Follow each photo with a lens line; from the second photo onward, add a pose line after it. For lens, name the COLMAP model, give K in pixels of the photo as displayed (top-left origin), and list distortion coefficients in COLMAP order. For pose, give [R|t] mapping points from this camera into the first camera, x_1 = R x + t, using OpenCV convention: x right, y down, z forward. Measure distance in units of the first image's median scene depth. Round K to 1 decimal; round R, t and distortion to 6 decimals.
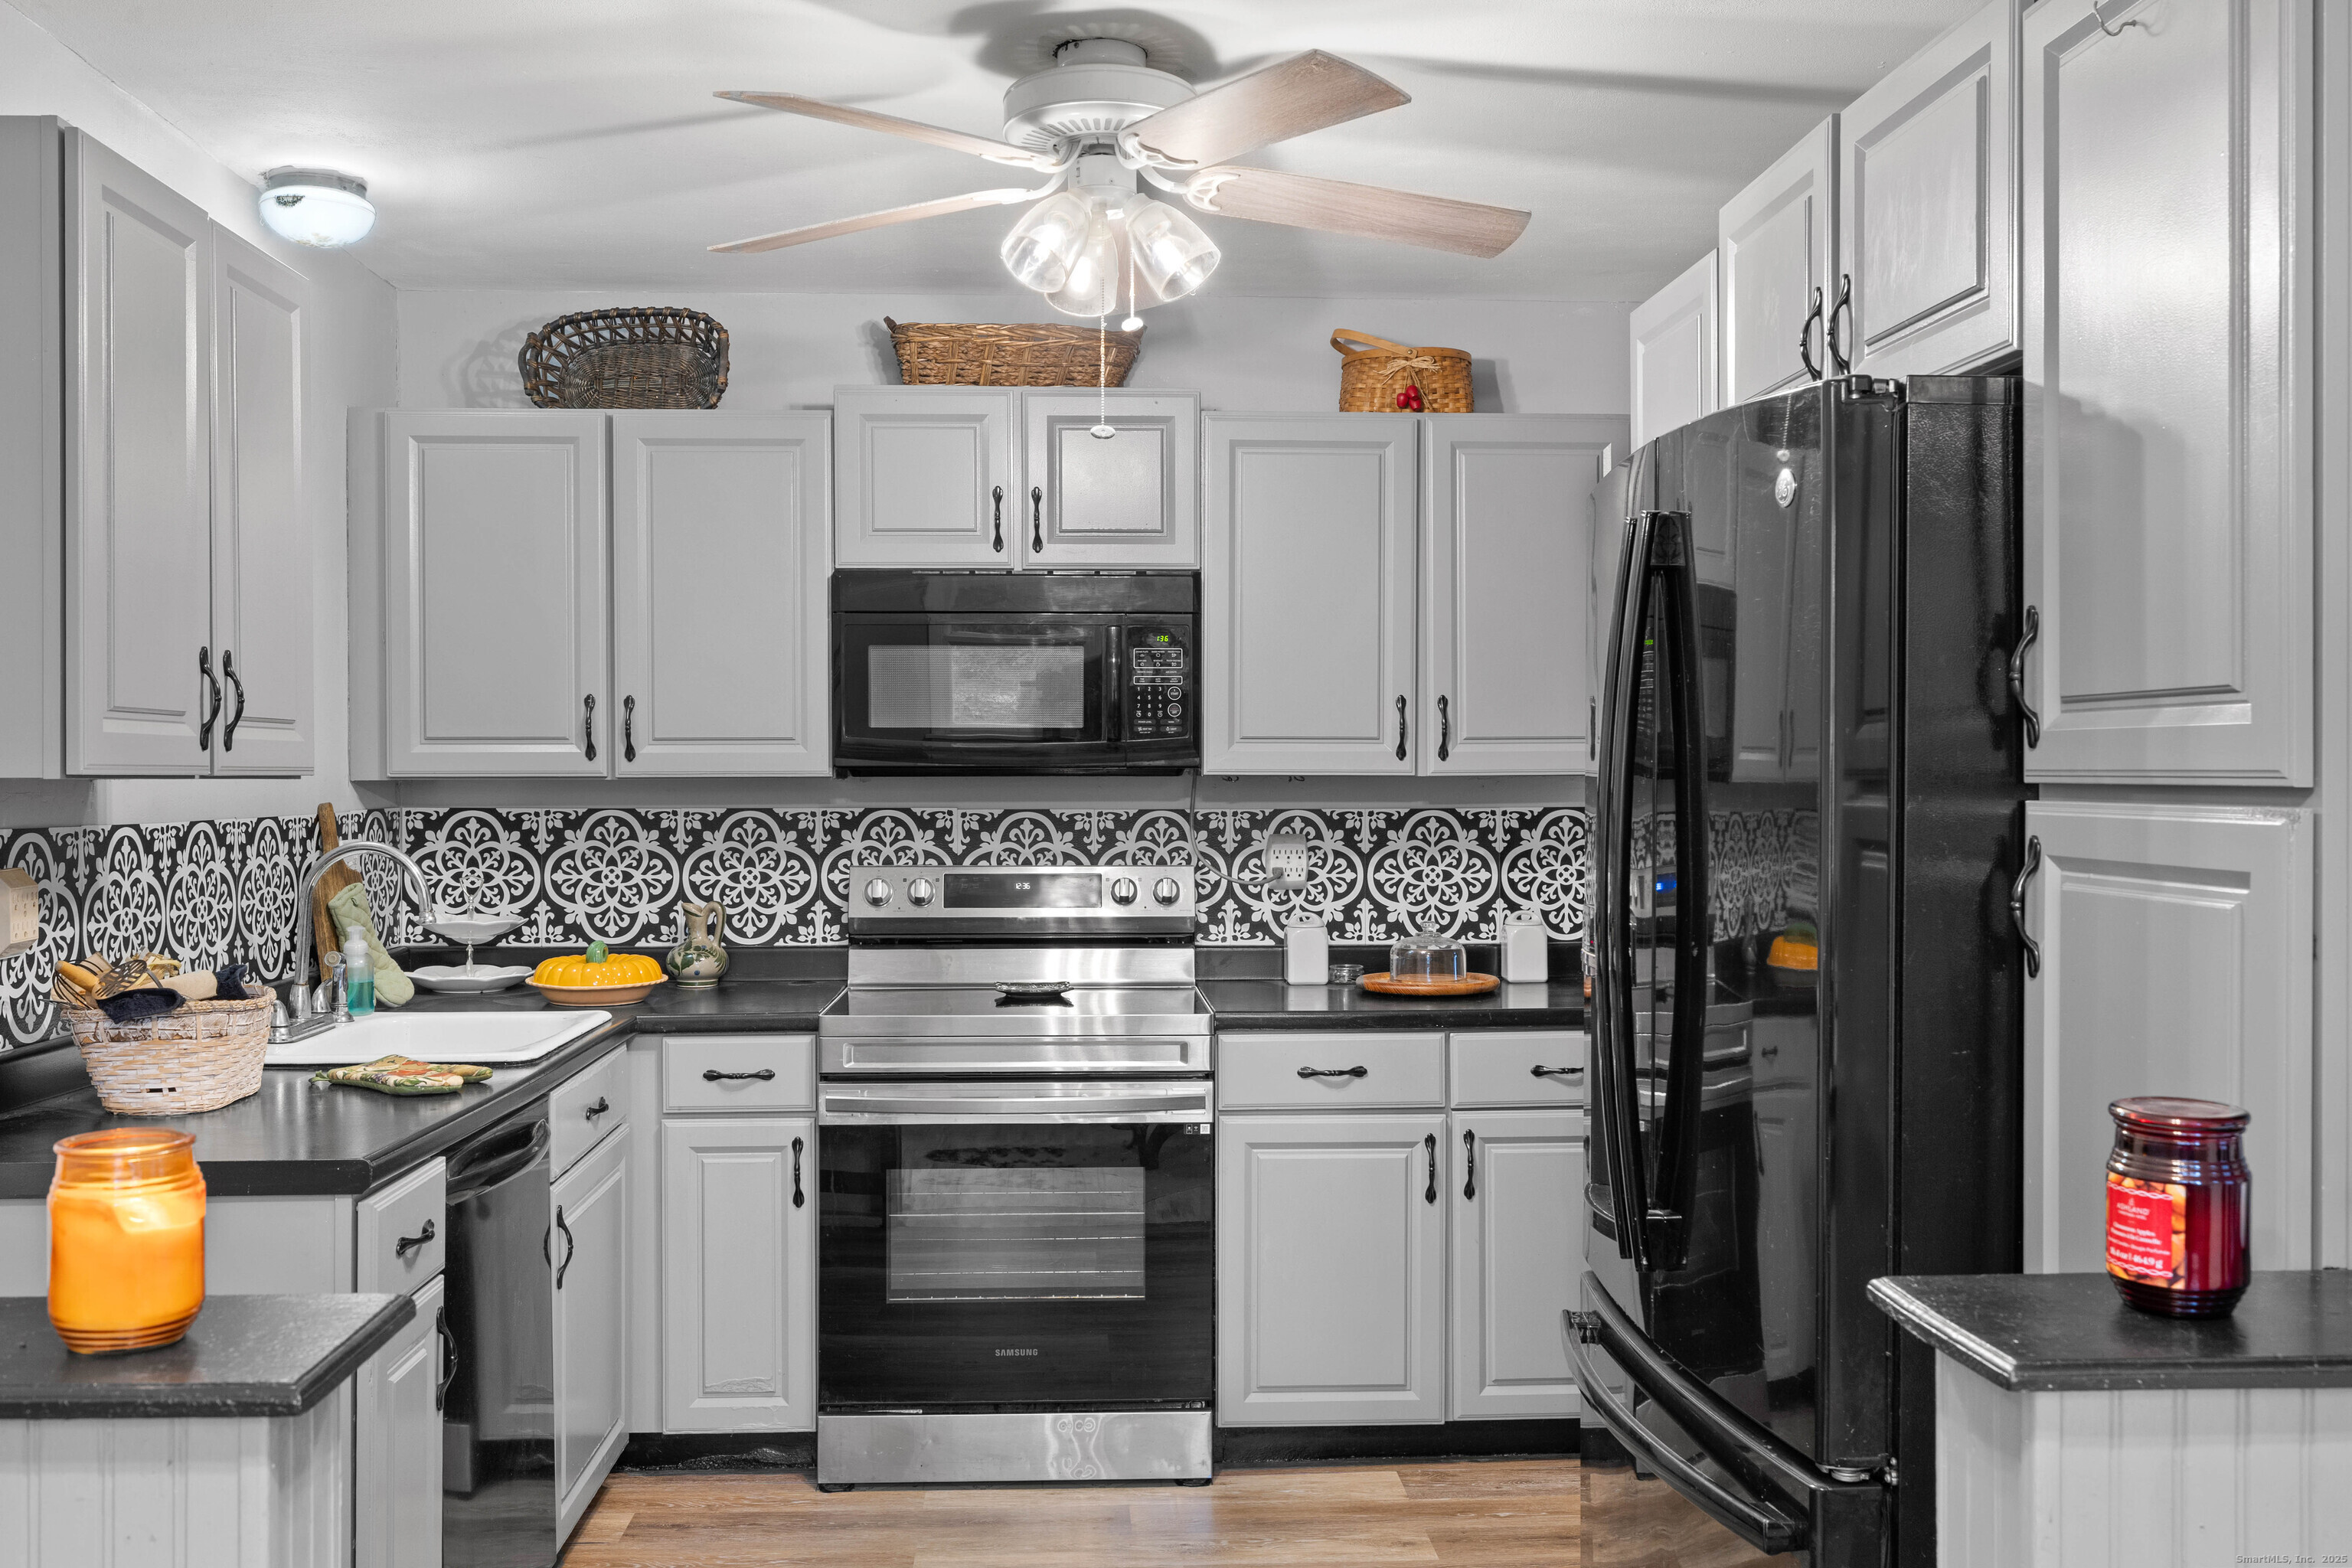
lens RADIAL K [[2154.3, 0, 1166.4], [0, 2154.3, 780.3], [0, 0, 1]] dist [-0.009411, -0.004011]
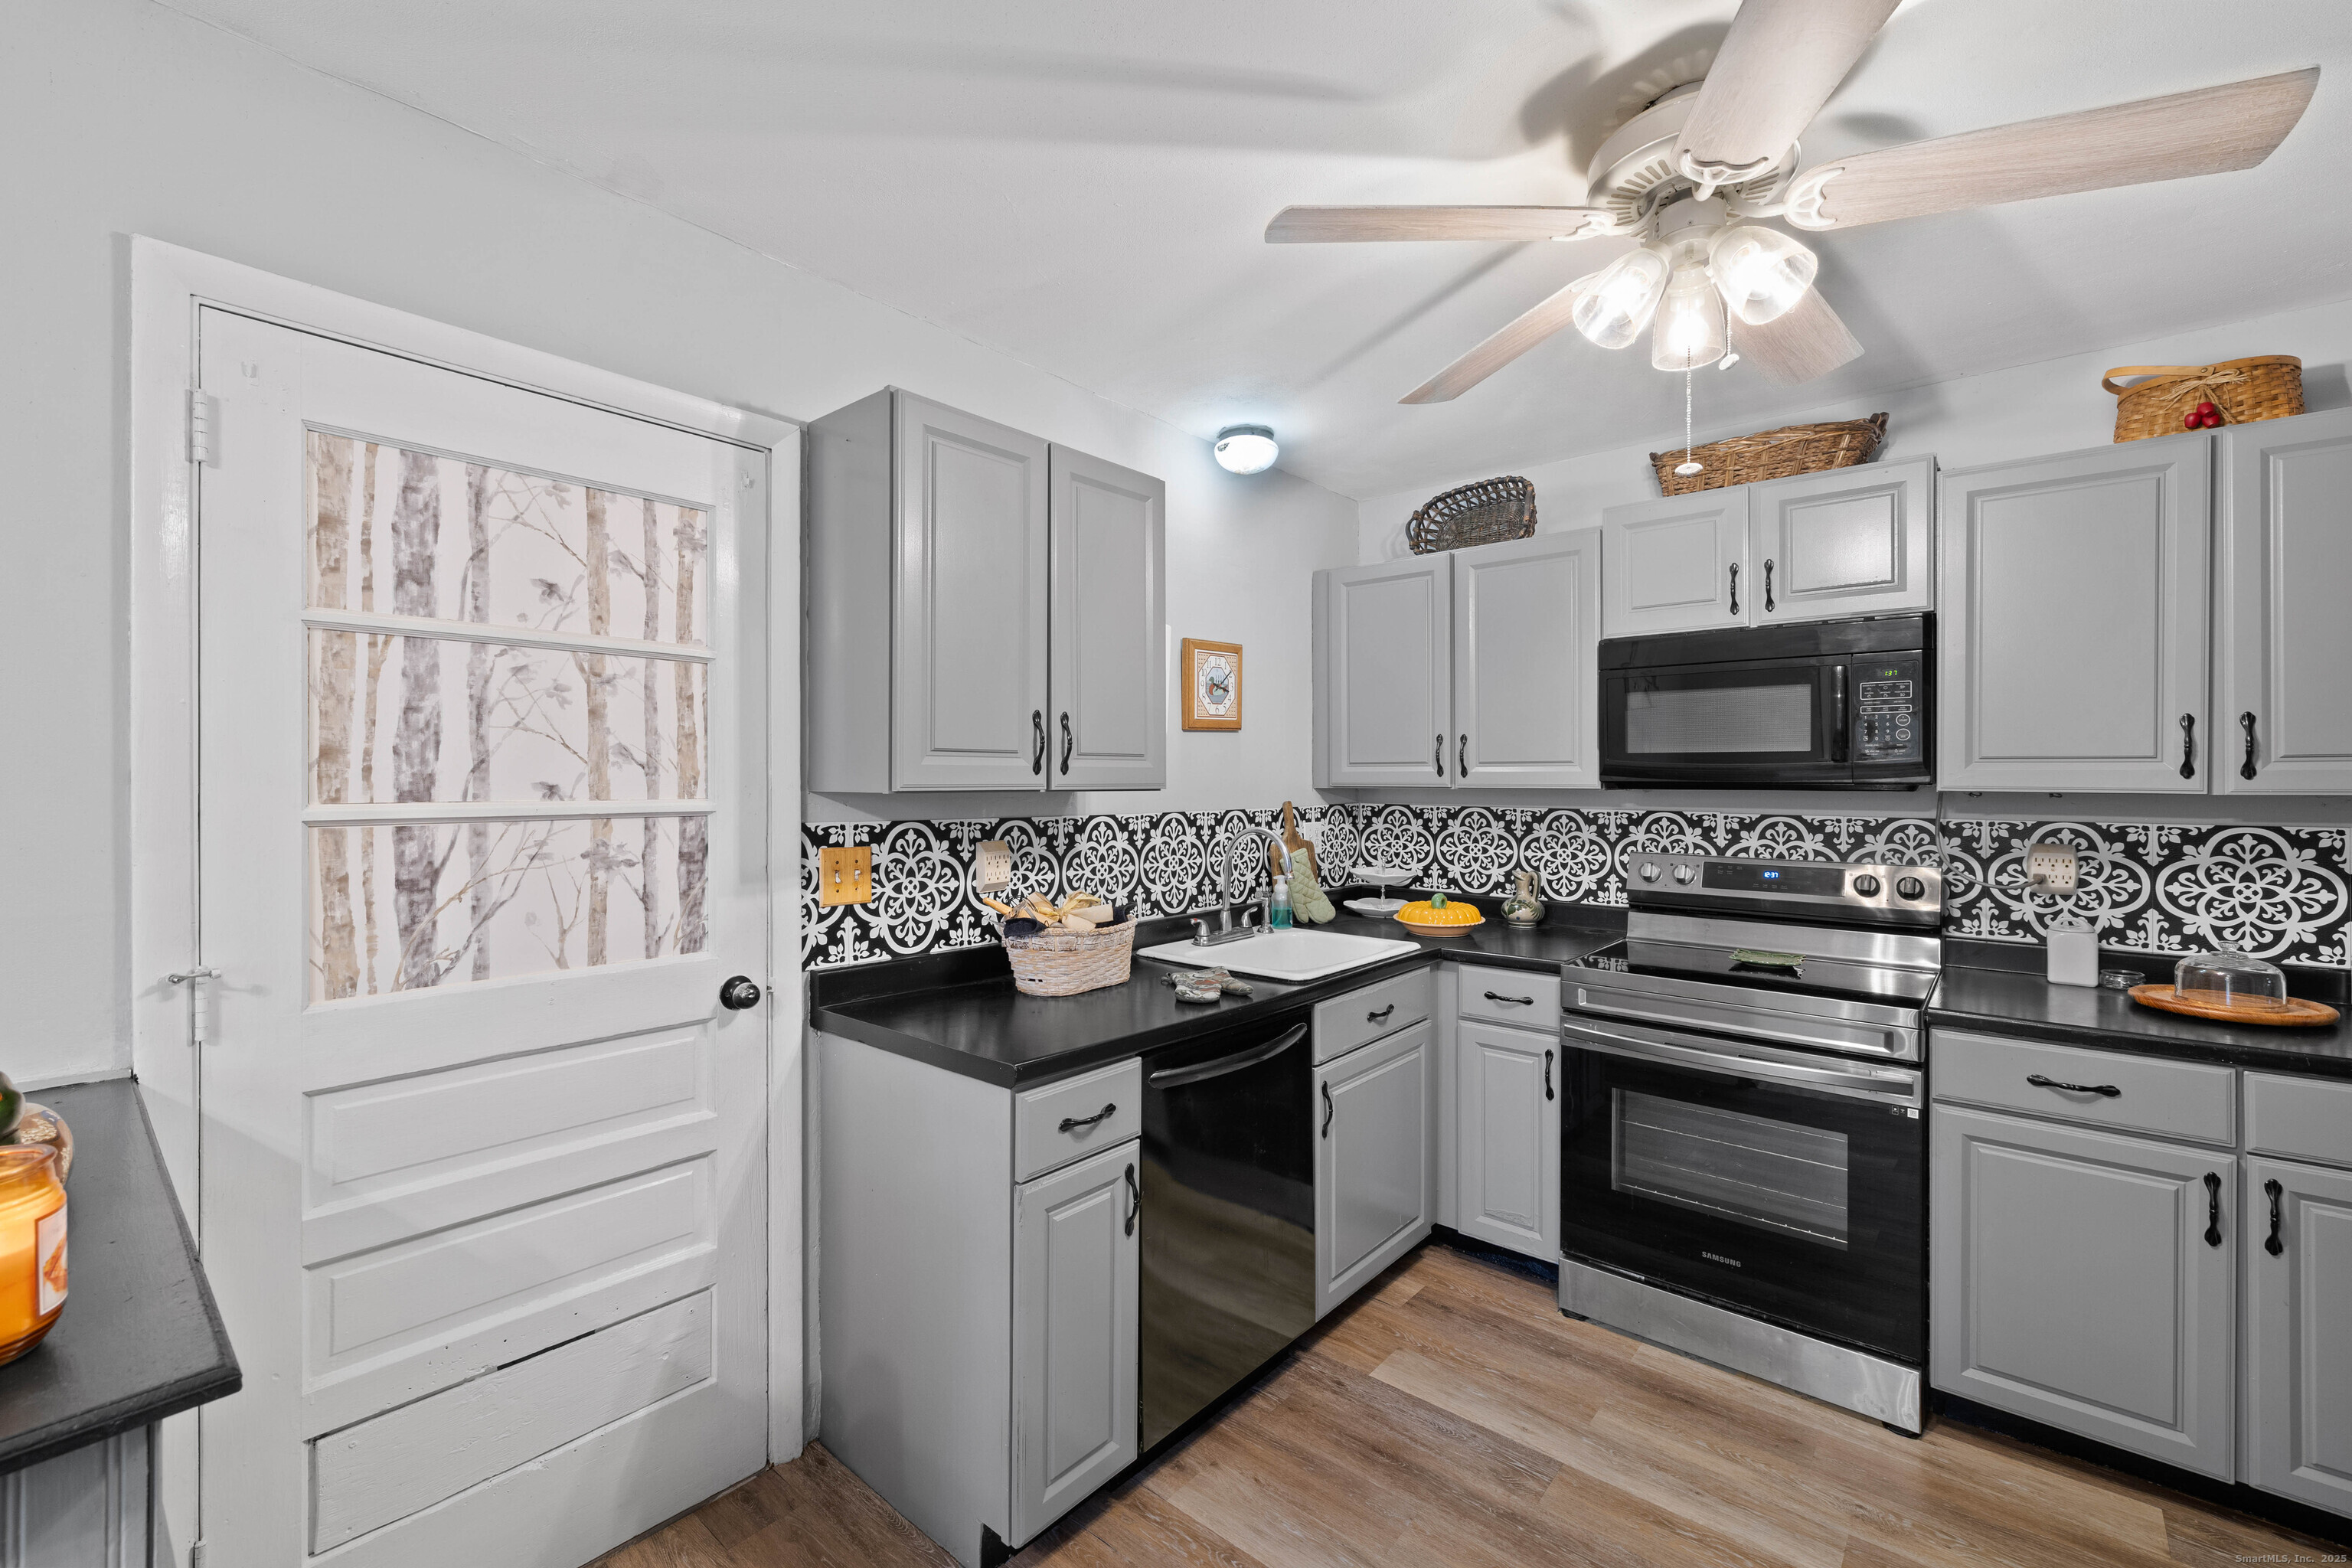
lens RADIAL K [[990.5, 0, 1170.5], [0, 990.5, 775.1], [0, 0, 1]] dist [0.000006, -0.000389]
pose [[0.720649, 0.002071, -0.693297, 0.086801], [-0.004249, 0.999990, -0.001430, -0.008259], [0.693287, 0.003977, 0.720651, 0.338340]]
